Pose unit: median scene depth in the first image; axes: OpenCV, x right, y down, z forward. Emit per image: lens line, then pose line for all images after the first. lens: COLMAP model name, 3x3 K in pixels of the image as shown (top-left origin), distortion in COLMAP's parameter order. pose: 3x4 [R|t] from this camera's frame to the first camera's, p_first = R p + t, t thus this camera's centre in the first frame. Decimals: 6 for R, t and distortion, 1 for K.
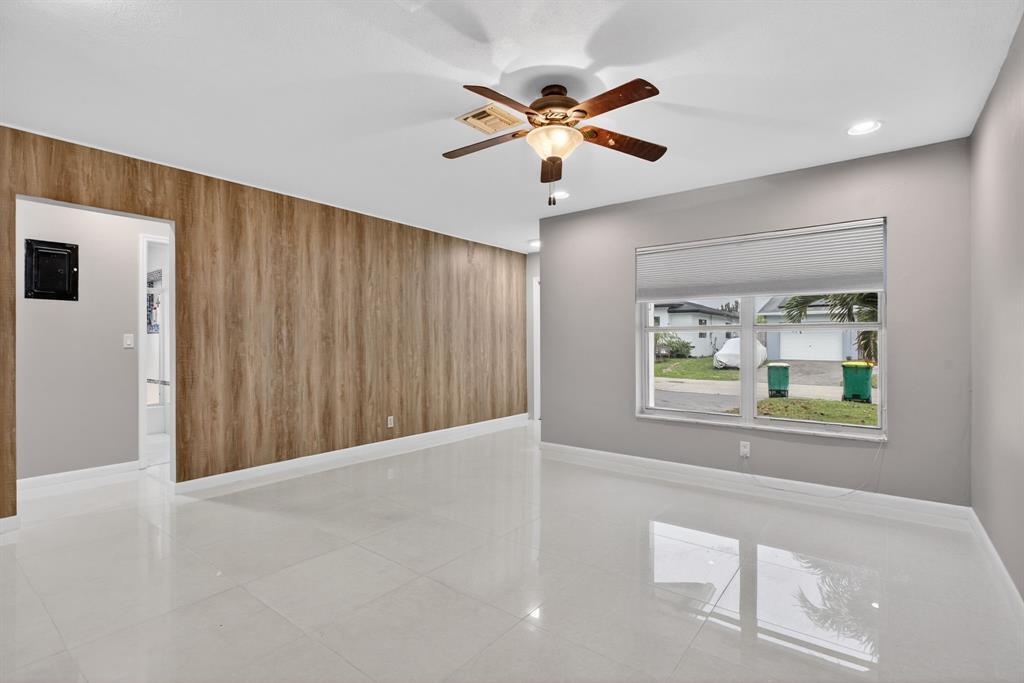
lens RADIAL K [[486.9, 0, 509.8], [0, 486.9, 342.1], [0, 0, 1]] dist [-0.002980, 0.000341]
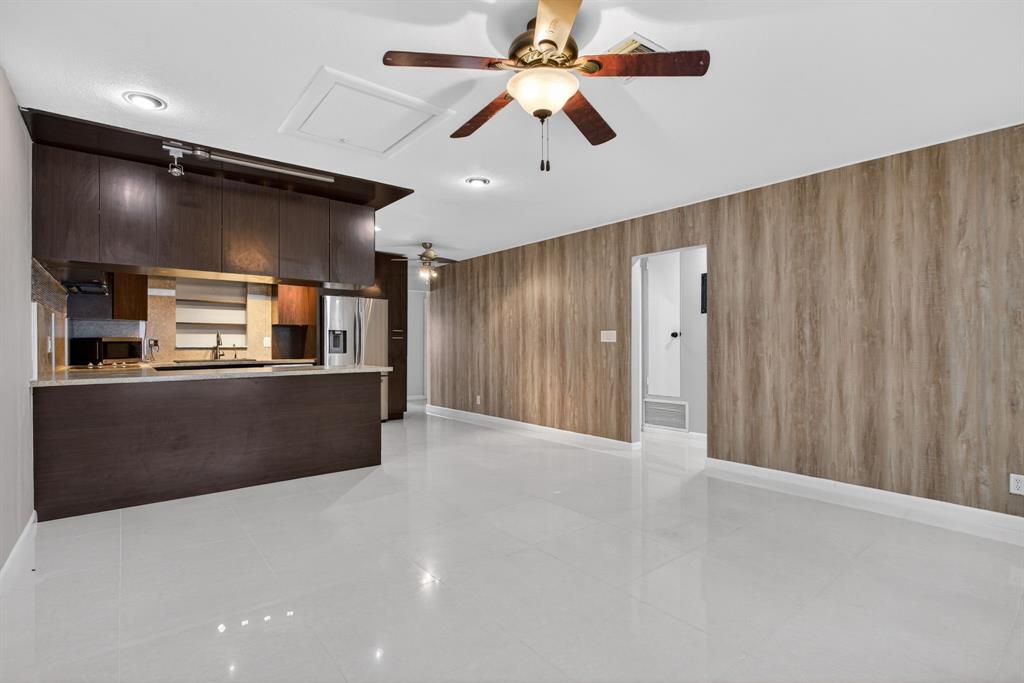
lens RADIAL K [[486.9, 0, 509.8], [0, 486.9, 342.1], [0, 0, 1]] dist [-0.002980, 0.000341]
pose [[-0.236586, -0.000948, -0.971610, 0.542452], [0.003245, 0.999993, -0.001765, -0.000324], [0.971605, -0.003571, -0.236581, 0.703473]]
